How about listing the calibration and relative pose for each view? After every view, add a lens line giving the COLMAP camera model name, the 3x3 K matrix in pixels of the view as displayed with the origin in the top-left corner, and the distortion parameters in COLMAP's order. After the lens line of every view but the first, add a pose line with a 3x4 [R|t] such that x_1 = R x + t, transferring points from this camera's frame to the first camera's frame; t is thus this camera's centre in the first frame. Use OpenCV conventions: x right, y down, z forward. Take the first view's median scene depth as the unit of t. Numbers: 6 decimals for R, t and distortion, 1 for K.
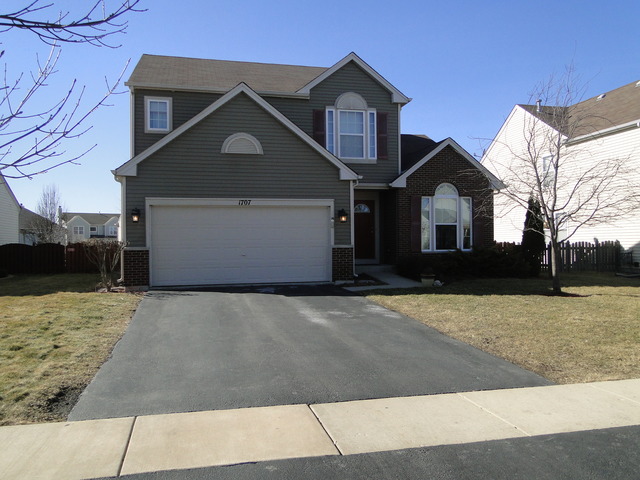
lens RADIAL K [[526.2, 0, 318.8], [0, 526.2, 238.9], [0, 0, 1]] dist [-0.000715, -0.005386]
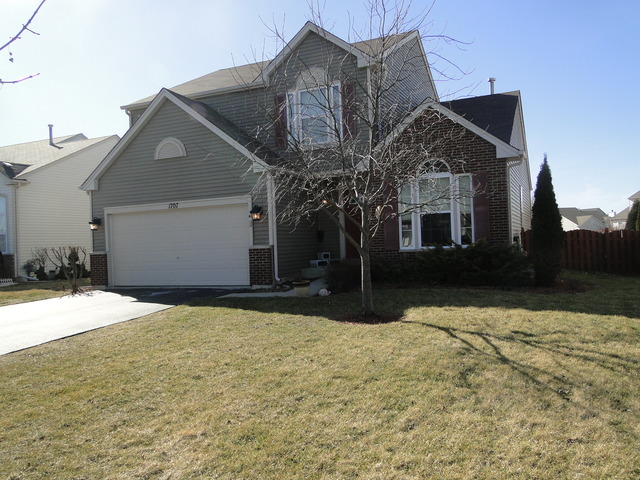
lens RADIAL K [[526.2, 0, 318.8], [0, 526.2, 238.9], [0, 0, 1]] dist [-0.000715, -0.005386]
pose [[0.797904, -0.025121, -0.602261, 0.669250], [0.036476, 0.999312, 0.006642, -0.001875], [0.601680, -0.027268, 0.798272, 0.347595]]
